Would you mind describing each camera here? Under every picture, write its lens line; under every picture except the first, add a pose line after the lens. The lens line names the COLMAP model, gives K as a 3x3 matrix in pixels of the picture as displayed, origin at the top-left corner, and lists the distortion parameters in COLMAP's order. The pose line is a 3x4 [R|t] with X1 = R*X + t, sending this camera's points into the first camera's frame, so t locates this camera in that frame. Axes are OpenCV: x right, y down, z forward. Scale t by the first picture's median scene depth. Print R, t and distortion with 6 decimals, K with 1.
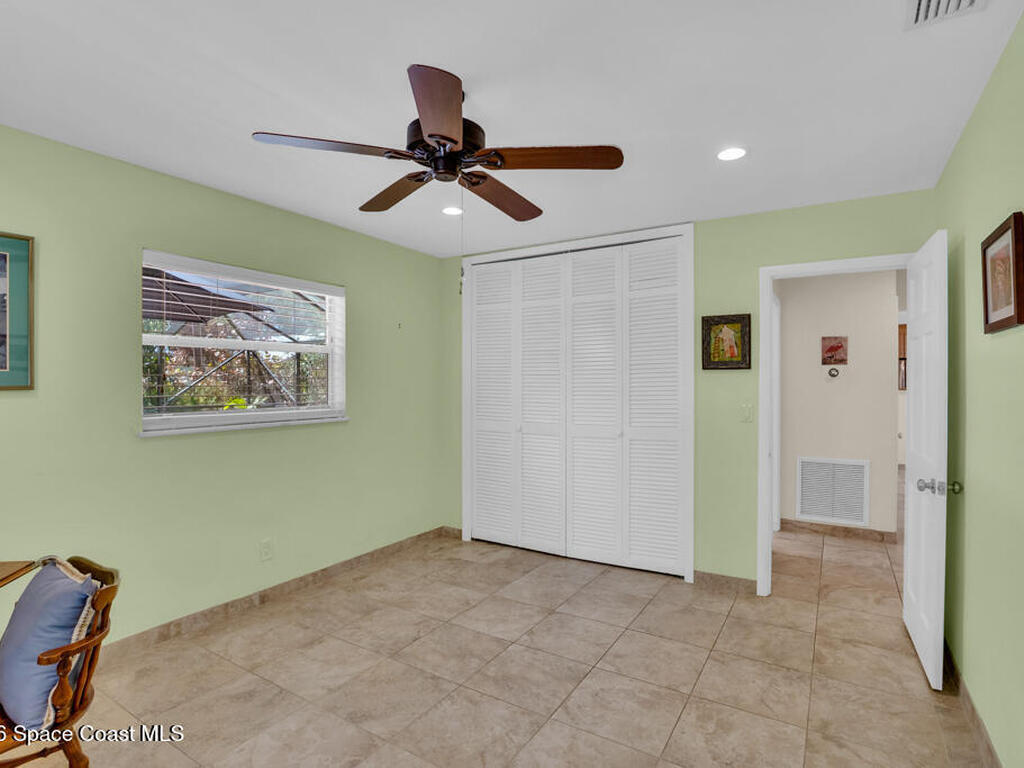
lens RADIAL K [[528.9, 0, 520.3], [0, 528.9, 384.6], [0, 0, 1]] dist [-0.019131, 0.001002]
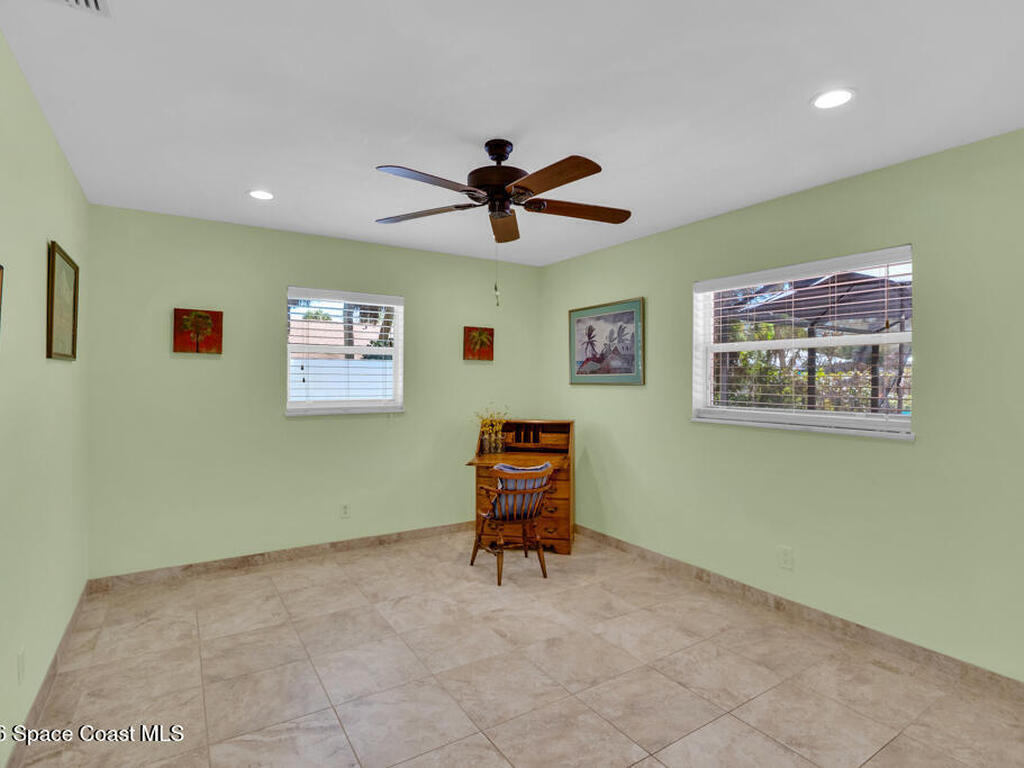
lens RADIAL K [[528.9, 0, 516.5], [0, 528.9, 381.2], [0, 0, 1]] dist [-0.019131, 0.001002]
pose [[-0.435264, -0.002965, -0.900298, 0.653669], [-0.009473, 0.999954, 0.001286, -0.003060], [0.900253, 0.009088, -0.435273, 1.078007]]
